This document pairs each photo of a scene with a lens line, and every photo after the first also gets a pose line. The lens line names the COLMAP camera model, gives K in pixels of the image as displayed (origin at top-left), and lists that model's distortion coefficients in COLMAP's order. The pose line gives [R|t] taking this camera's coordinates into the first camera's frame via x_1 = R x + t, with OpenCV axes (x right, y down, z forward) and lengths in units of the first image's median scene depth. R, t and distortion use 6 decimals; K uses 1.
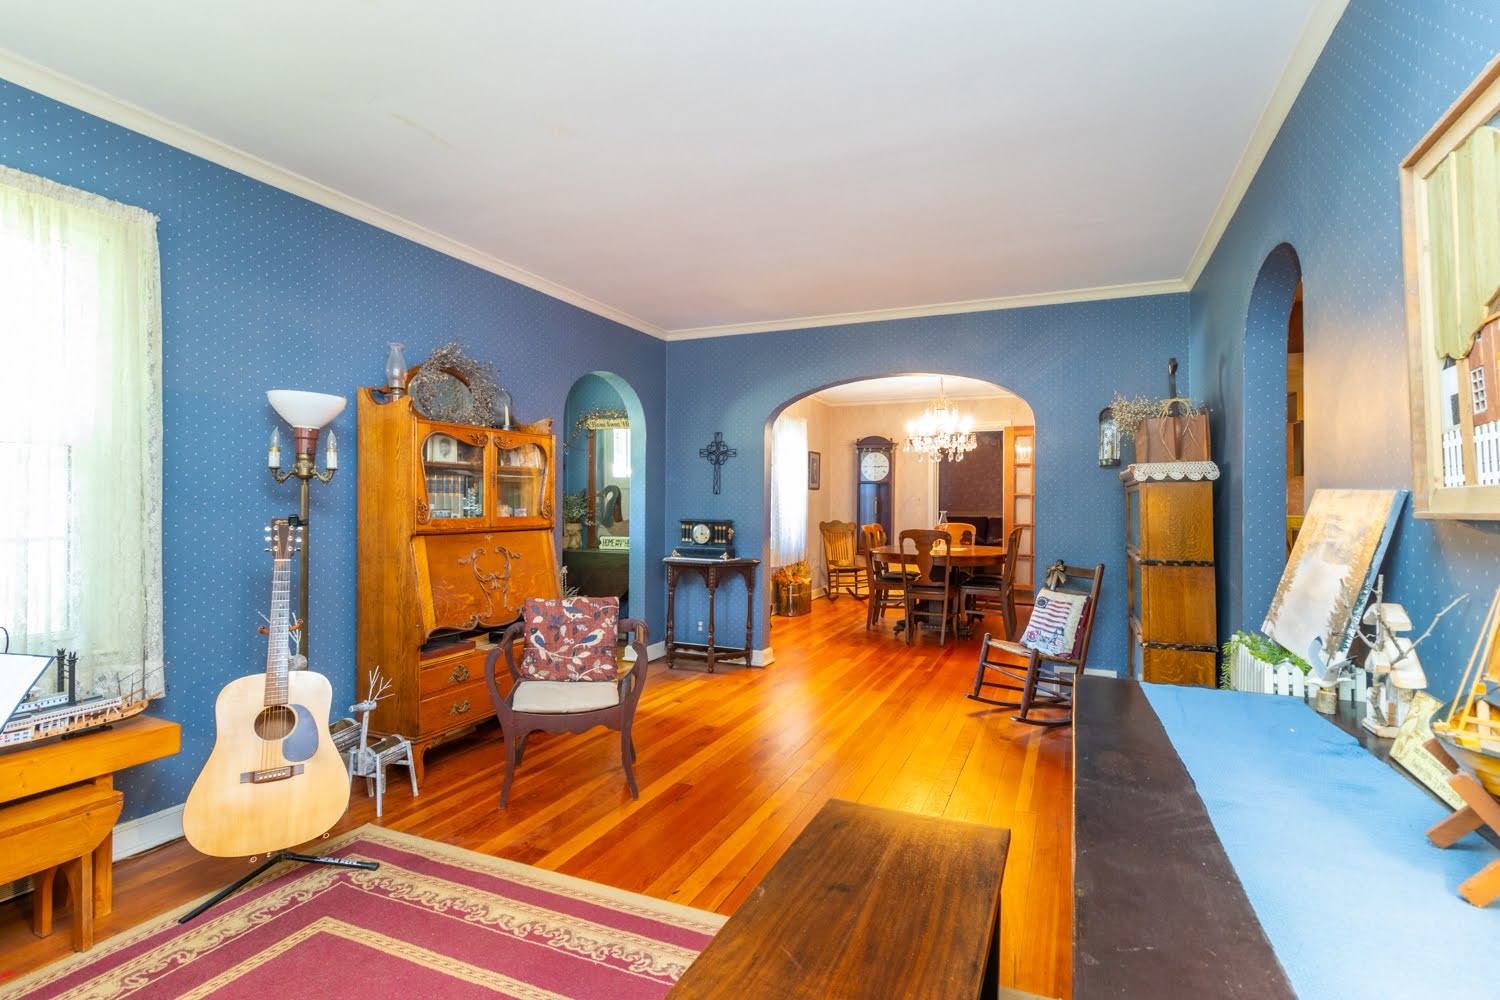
lens RADIAL K [[693.2, 0, 750.1], [0, 693.2, 491.7], [0, 0, 1]] dist [-0.000714, 0.000337]
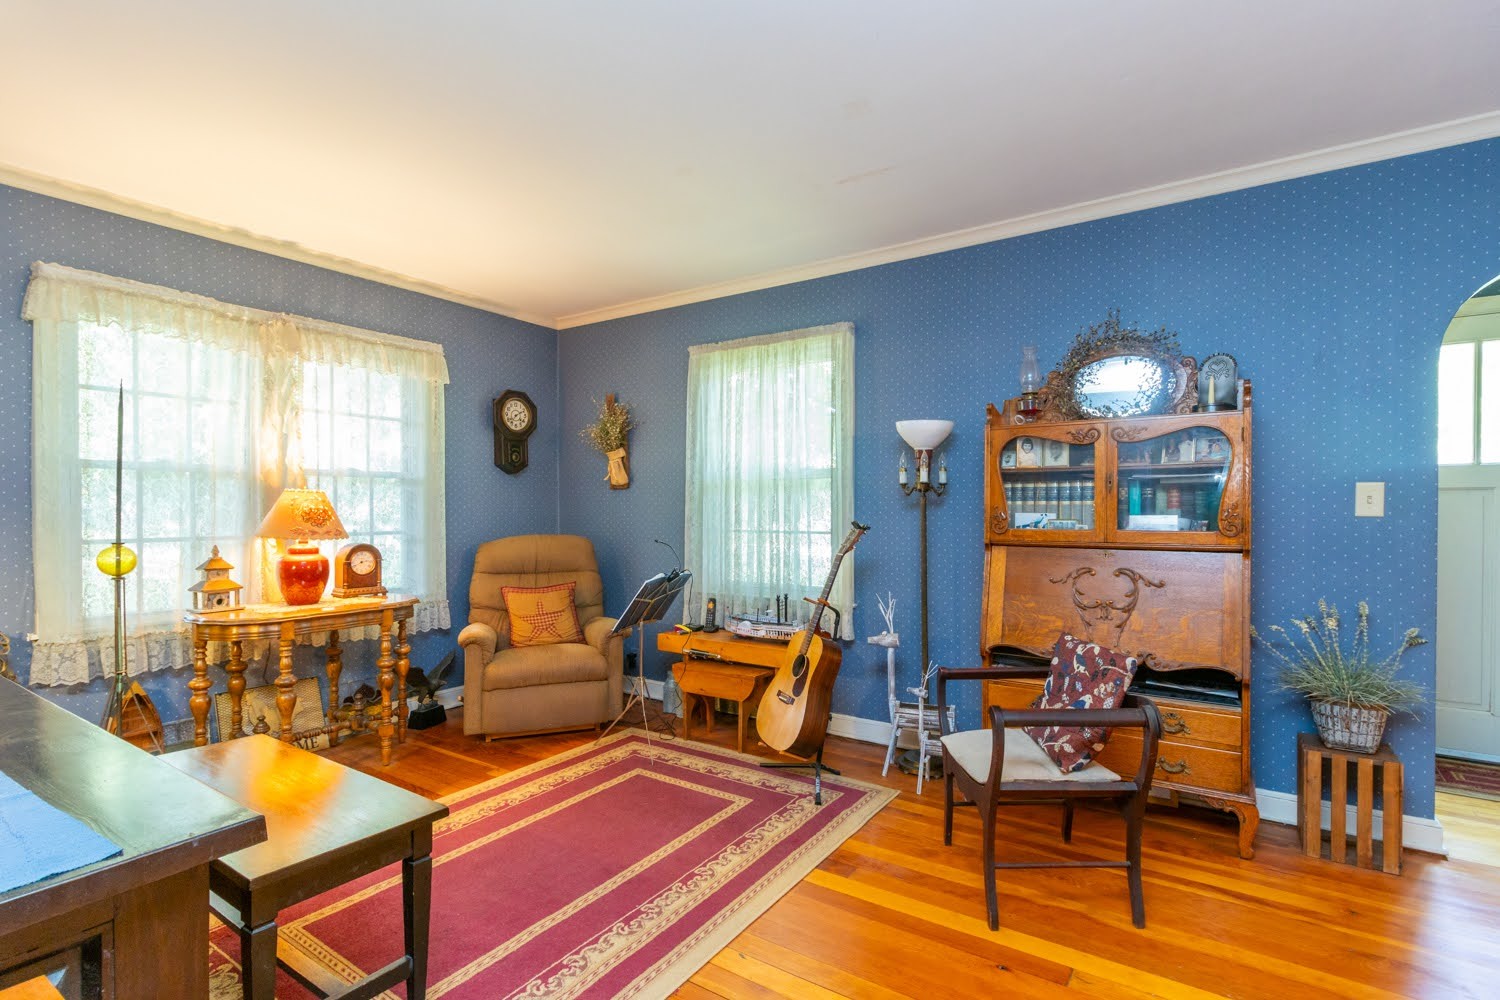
lens RADIAL K [[693.2, 0, 750.1], [0, 693.2, 491.7], [0, 0, 1]] dist [-0.000714, 0.000337]
pose [[-0.146298, -0.022516, -0.988984, 0.597421], [0.020365, 0.999461, -0.025767, 0.006568], [0.989031, -0.023910, -0.145761, 0.879048]]
